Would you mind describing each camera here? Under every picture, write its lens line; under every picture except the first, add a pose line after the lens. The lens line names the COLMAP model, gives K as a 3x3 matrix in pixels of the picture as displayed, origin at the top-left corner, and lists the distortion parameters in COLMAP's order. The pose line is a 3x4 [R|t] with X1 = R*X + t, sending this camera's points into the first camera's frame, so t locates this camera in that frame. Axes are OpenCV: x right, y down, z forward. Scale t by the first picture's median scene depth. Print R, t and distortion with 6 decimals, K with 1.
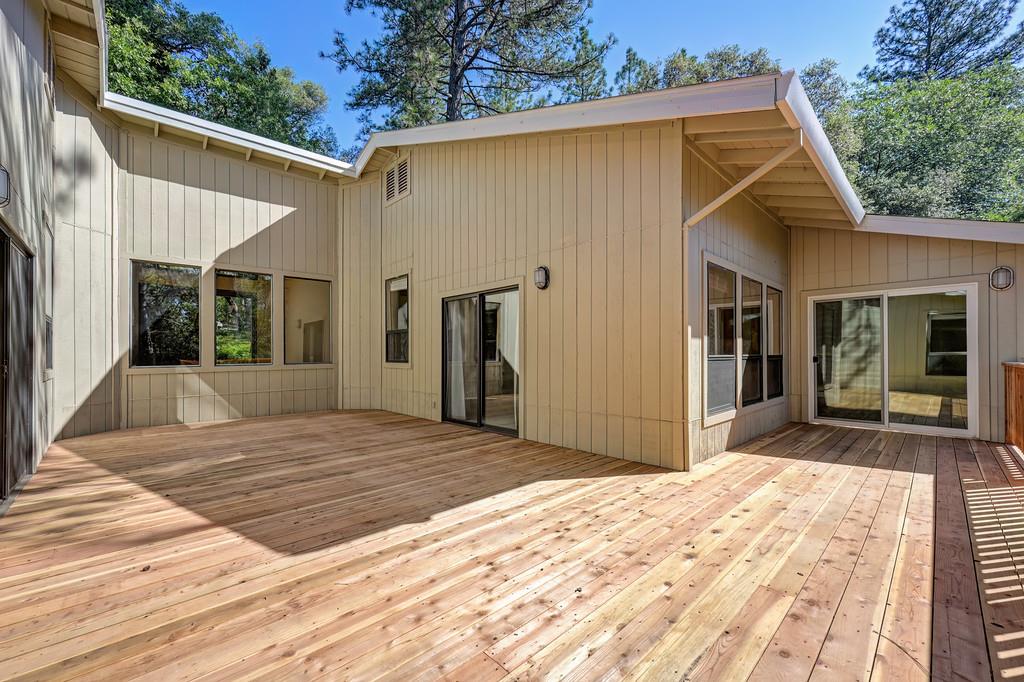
lens RADIAL K [[407.7, 0, 521.5], [0, 407.7, 350.6], [0, 0, 1]] dist [0.000290, 0.000554]
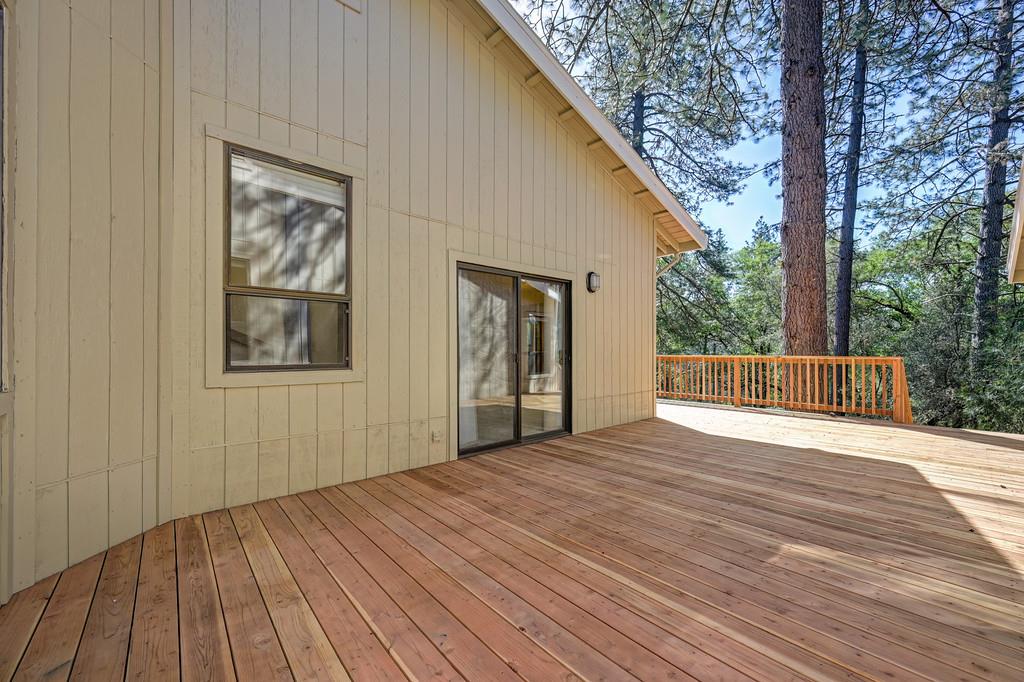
lens RADIAL K [[407.7, 0, 518.1], [0, 407.7, 347.5], [0, 0, 1]] dist [0.000290, 0.000554]
pose [[0.050738, 0.011959, 0.998640, -1.400115], [-0.003910, 0.999923, -0.011775, 0.018708], [-0.998704, -0.003307, 0.050781, 1.511701]]
